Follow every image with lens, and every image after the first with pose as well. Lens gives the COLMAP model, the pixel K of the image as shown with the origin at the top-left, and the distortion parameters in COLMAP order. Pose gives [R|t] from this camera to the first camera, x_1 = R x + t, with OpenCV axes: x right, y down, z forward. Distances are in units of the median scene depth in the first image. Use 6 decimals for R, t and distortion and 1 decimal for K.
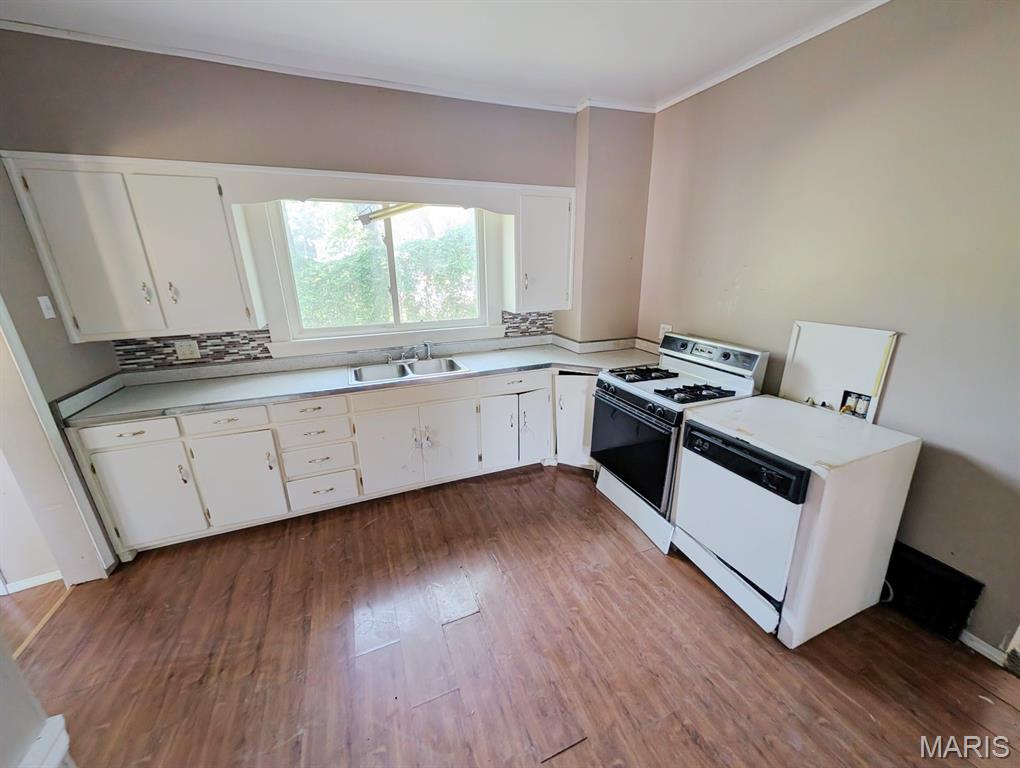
lens RADIAL K [[380.5, 0, 509.6], [0, 380.5, 381.4], [0, 0, 1]] dist [0.001417, -0.001133]
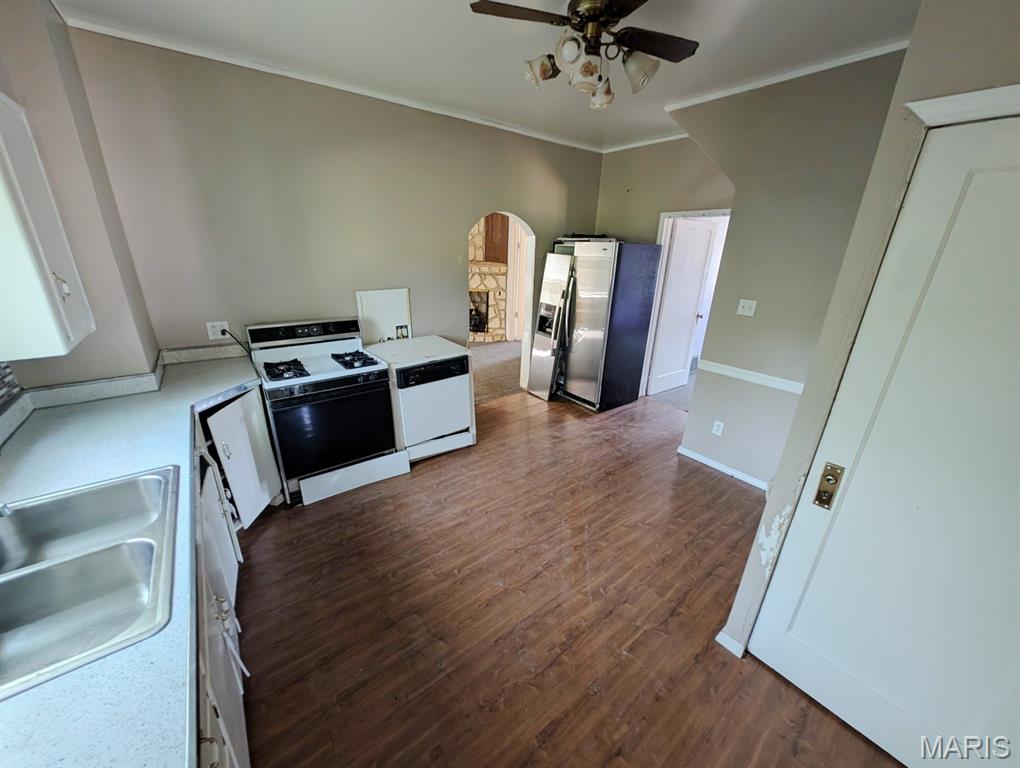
lens RADIAL K [[380.5, 0, 503.9], [0, 380.5, 383.7], [0, 0, 1]] dist [0.001417, -0.001133]
pose [[-0.248957, -0.320265, 0.914030, -0.759308], [0.273803, 0.881973, 0.383609, -0.231332], [-0.929006, 0.345766, -0.131884, 0.724062]]
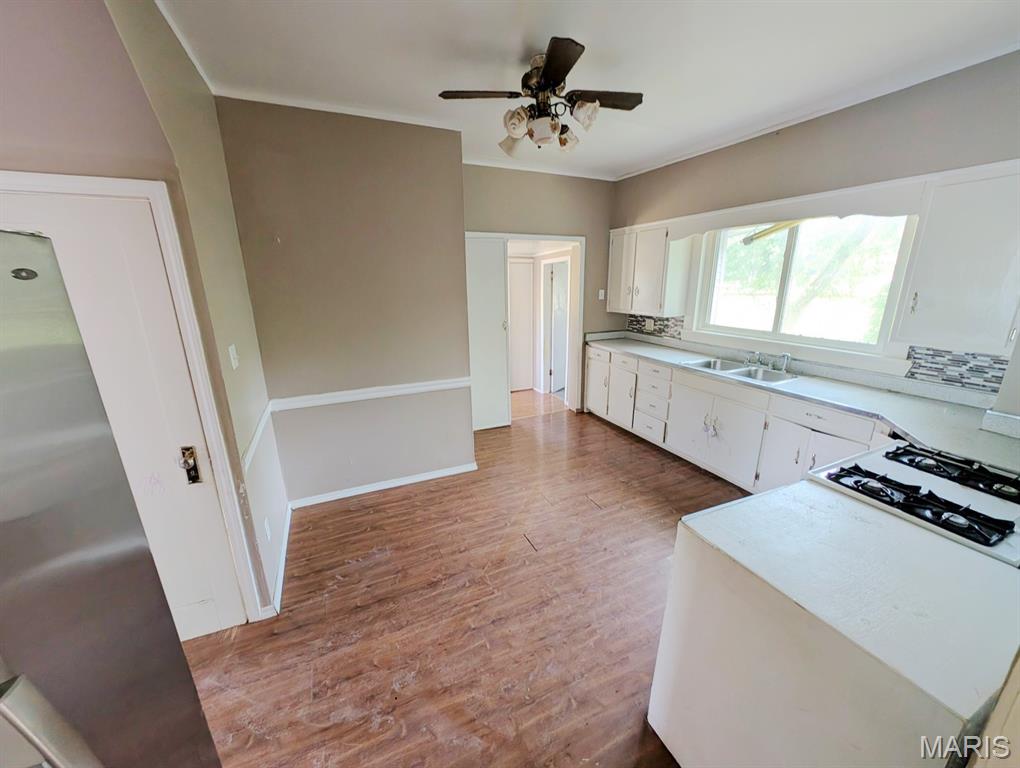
lens RADIAL K [[380.5, 0, 505.8], [0, 380.5, 379.6], [0, 0, 1]] dist [0.001417, -0.001133]
pose [[0.031197, 0.269672, -0.962447, 0.963485], [-0.289659, 0.924033, 0.249520, -0.103667], [0.956621, 0.270997, 0.106940, 0.270229]]
